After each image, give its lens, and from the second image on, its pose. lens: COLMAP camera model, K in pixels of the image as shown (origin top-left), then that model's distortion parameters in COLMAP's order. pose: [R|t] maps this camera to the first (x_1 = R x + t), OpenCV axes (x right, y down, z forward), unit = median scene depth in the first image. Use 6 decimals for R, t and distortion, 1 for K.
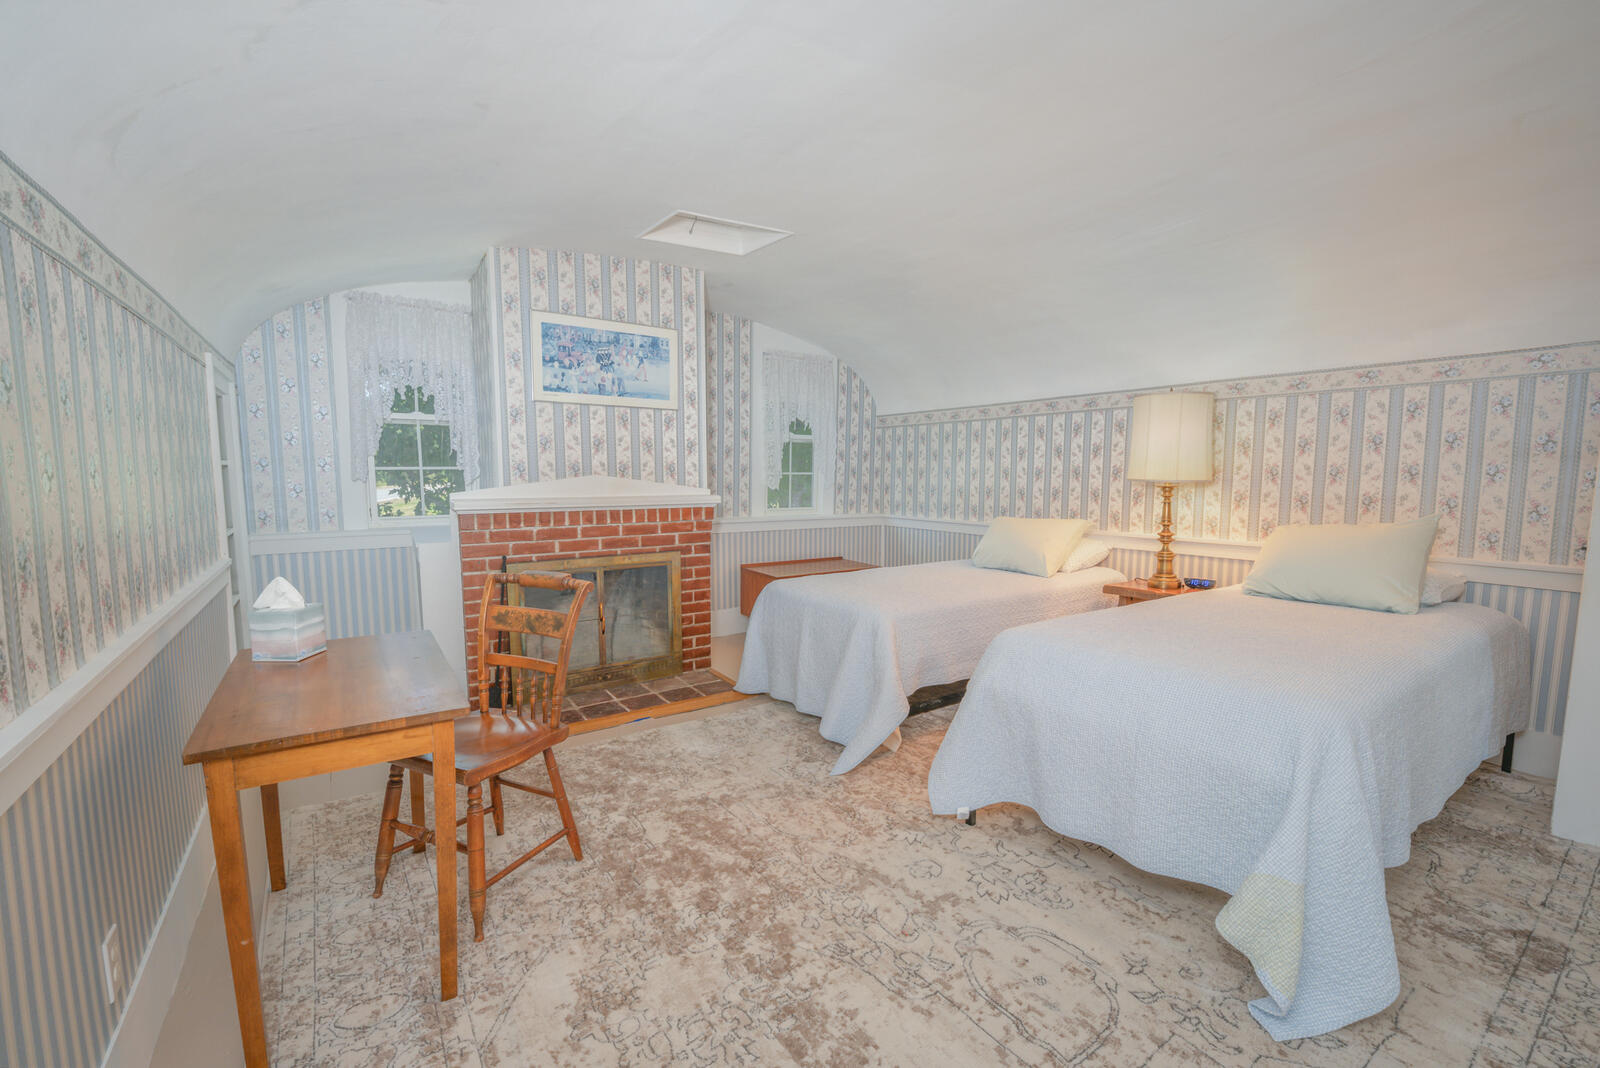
lens RADIAL K [[665.8, 0, 801.3], [0, 665.8, 538.4], [0, 0, 1]] dist [-0.008611, -0.003067]
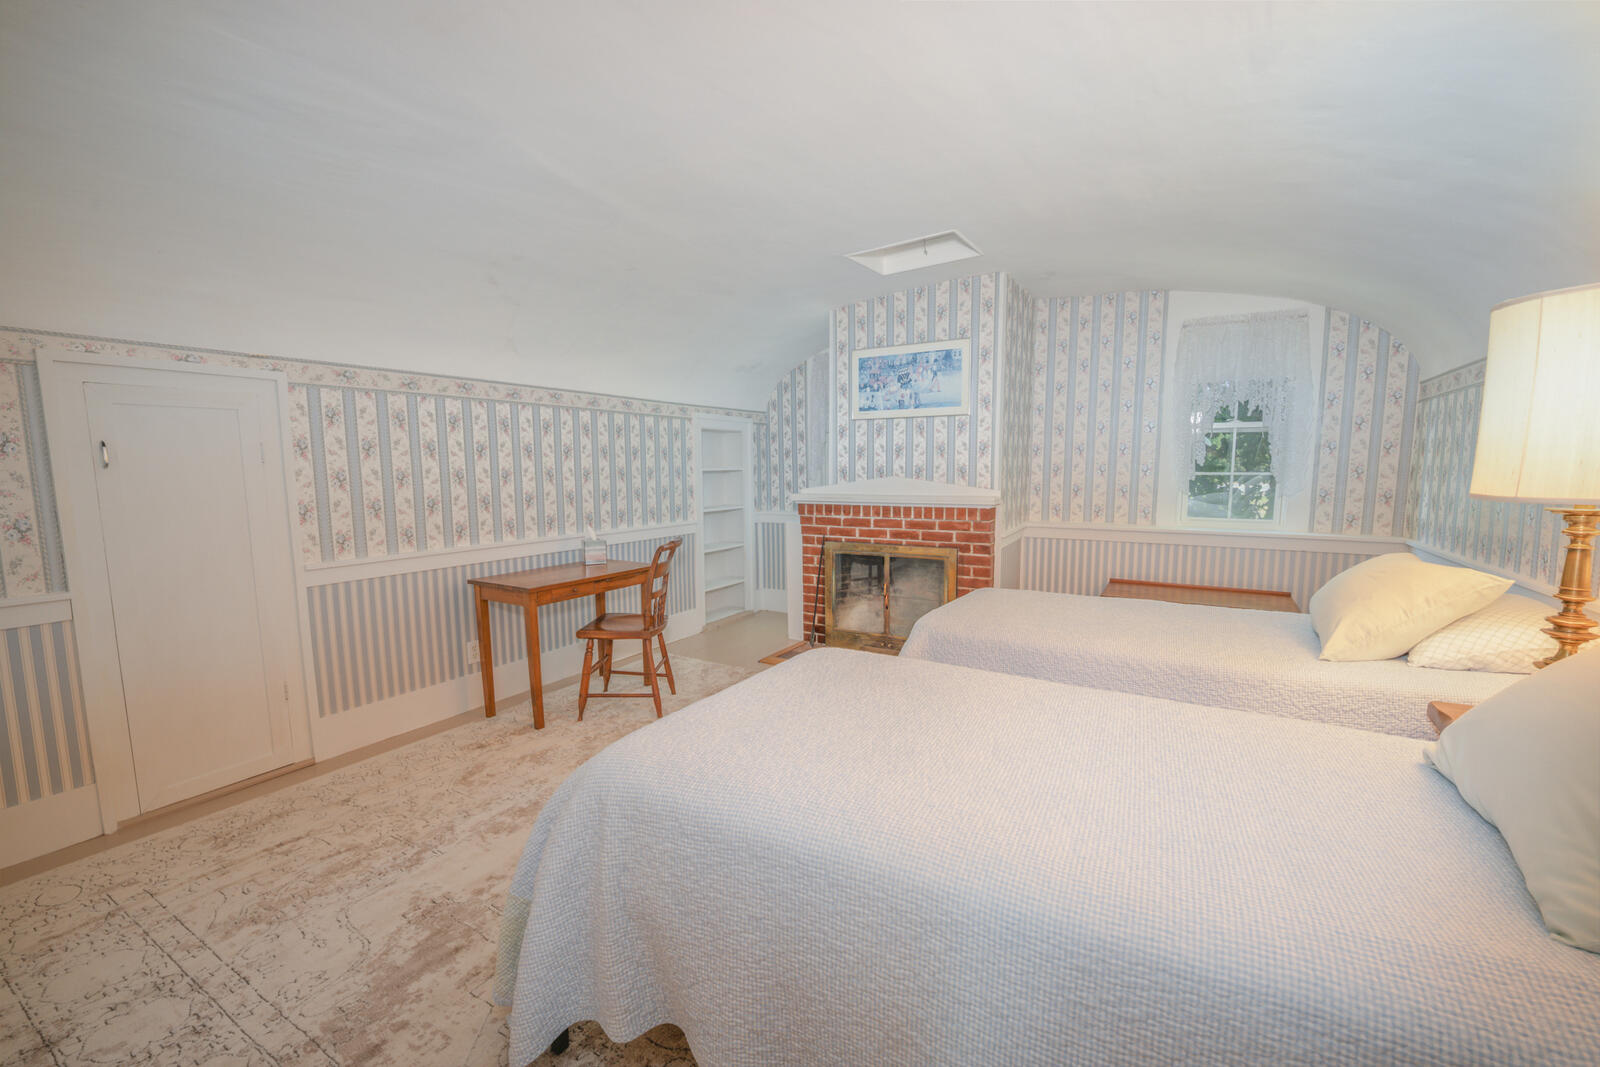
lens RADIAL K [[665.8, 0, 796.2], [0, 665.8, 542.2], [0, 0, 1]] dist [-0.008611, -0.003067]
pose [[0.387460, 0.095942, -0.916881, 0.732203], [-0.082689, 0.994178, 0.069087, -0.045729], [0.918171, 0.049047, 0.393137, 0.369879]]
